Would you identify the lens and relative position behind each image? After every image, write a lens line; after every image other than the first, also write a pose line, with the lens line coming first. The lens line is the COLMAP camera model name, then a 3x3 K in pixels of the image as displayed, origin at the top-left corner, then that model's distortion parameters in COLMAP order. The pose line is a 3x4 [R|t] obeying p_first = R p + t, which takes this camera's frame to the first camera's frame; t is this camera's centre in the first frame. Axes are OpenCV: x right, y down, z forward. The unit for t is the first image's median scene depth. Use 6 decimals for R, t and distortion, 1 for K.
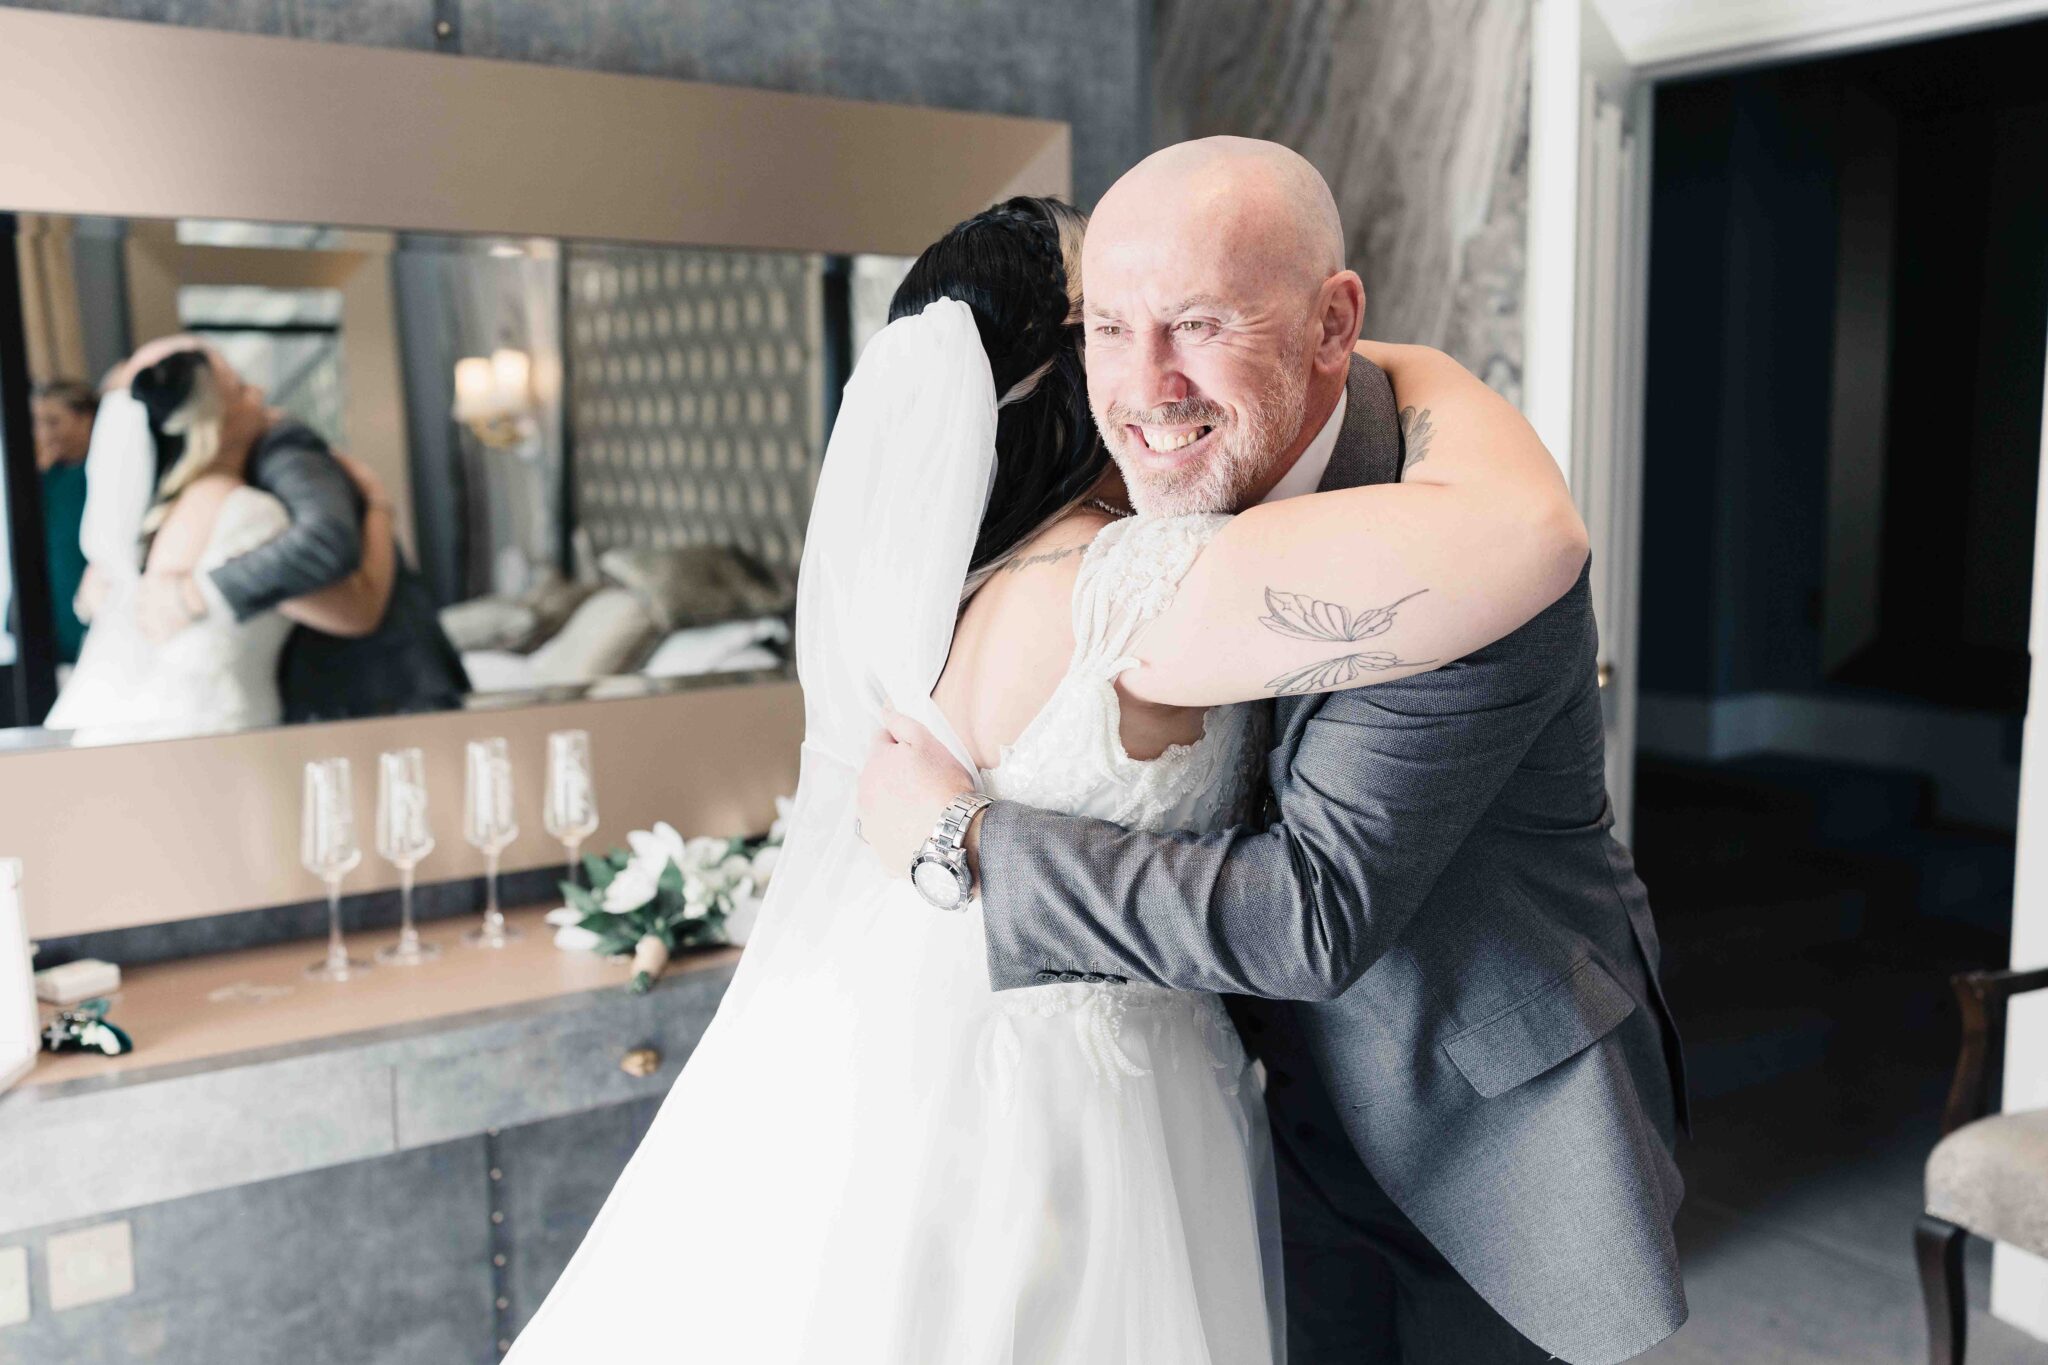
lens RADIAL K [[1891.2, 0, 1029.0], [0, 1891.2, 714.1], [0, 0, 1]] dist [-0.006806, 0.009064]
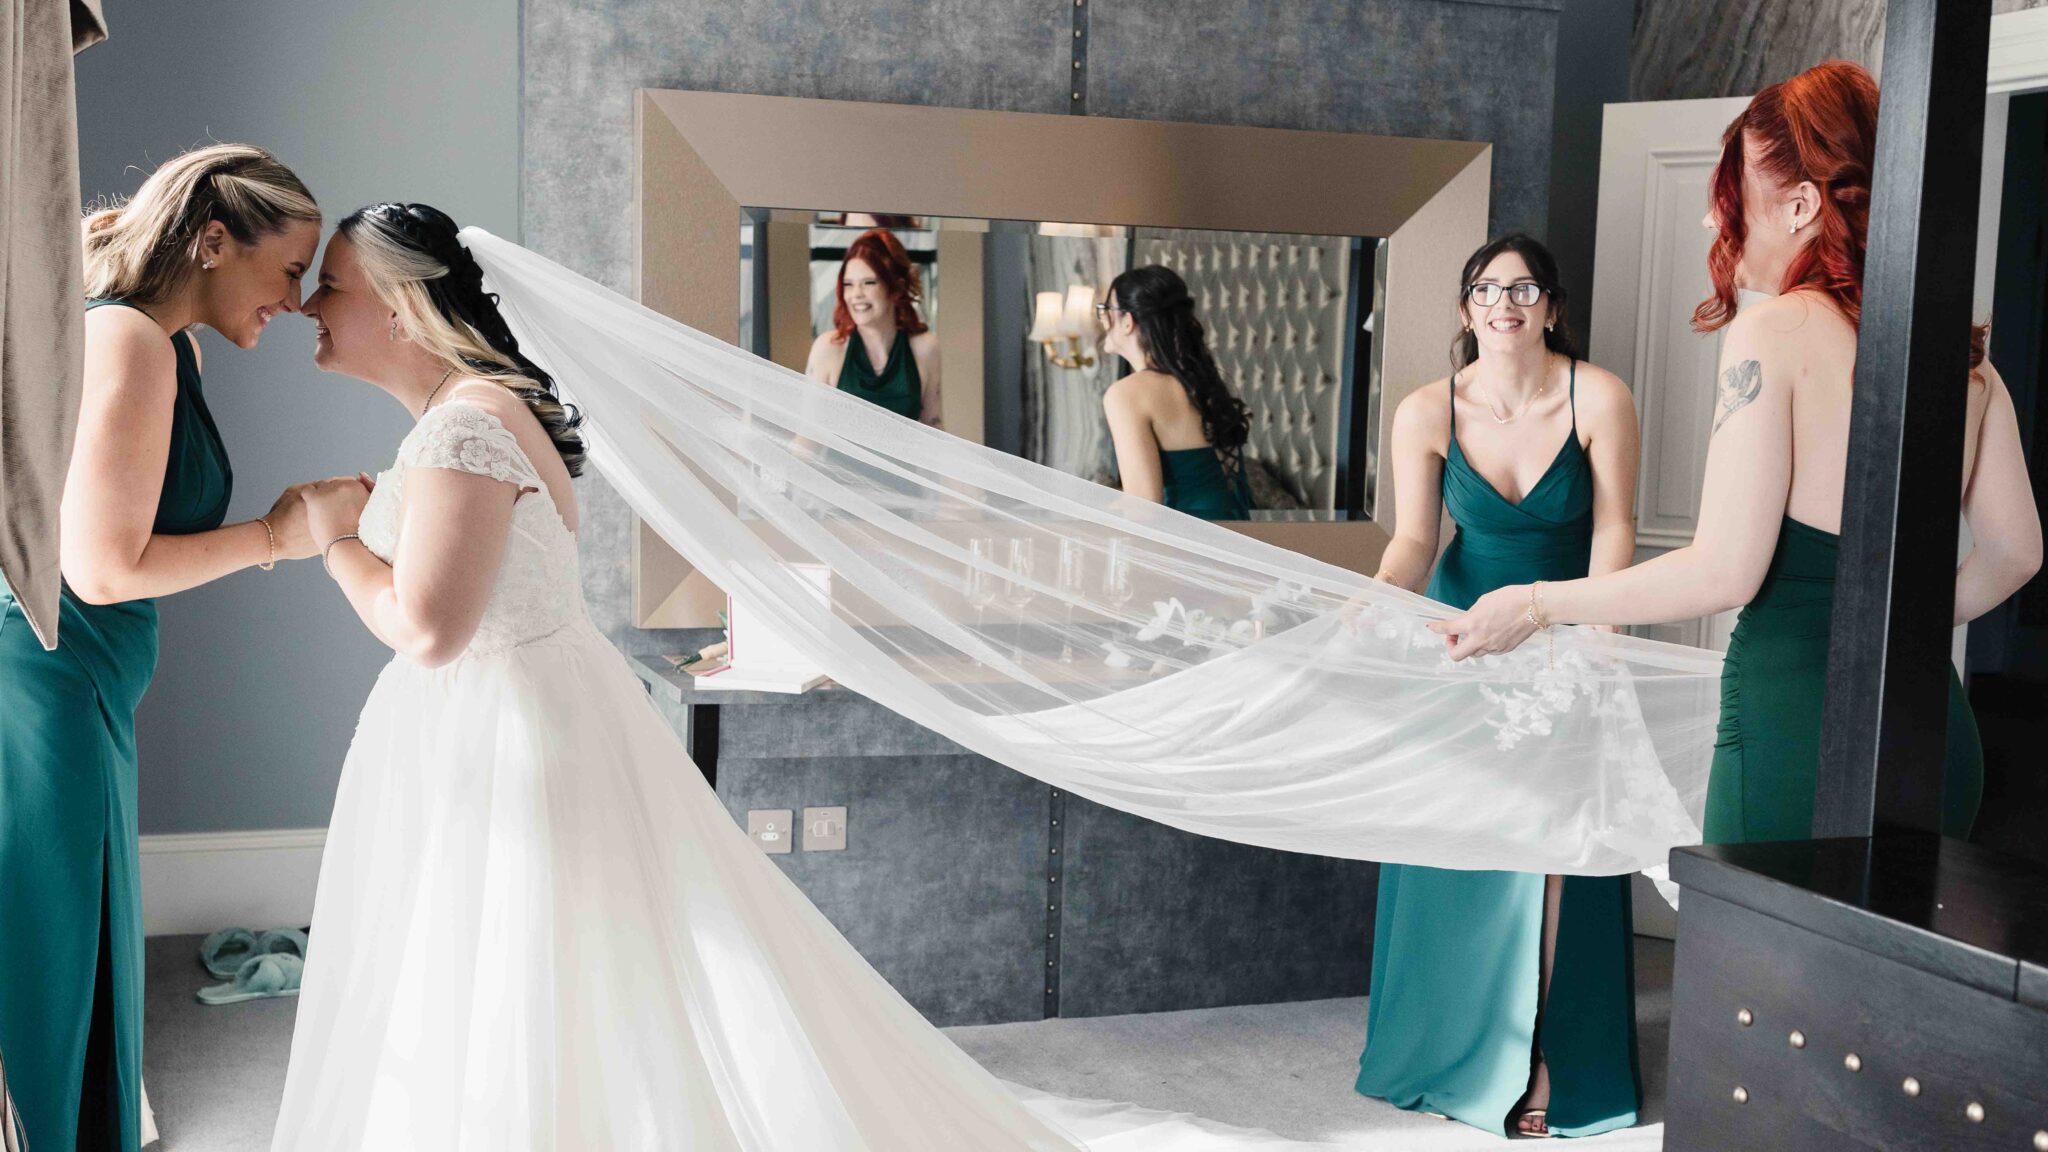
lens RADIAL K [[2080.7, 0, 1024.0], [0, 2080.7, 576.0], [0, 0, 1]] dist [0.077619, -0.005497]
pose [[0.959072, 0.057967, -0.277166, 0.158561], [-0.071566, 0.996666, -0.039192, 0.112236], [0.273970, 0.057424, 0.960022, -0.670448]]
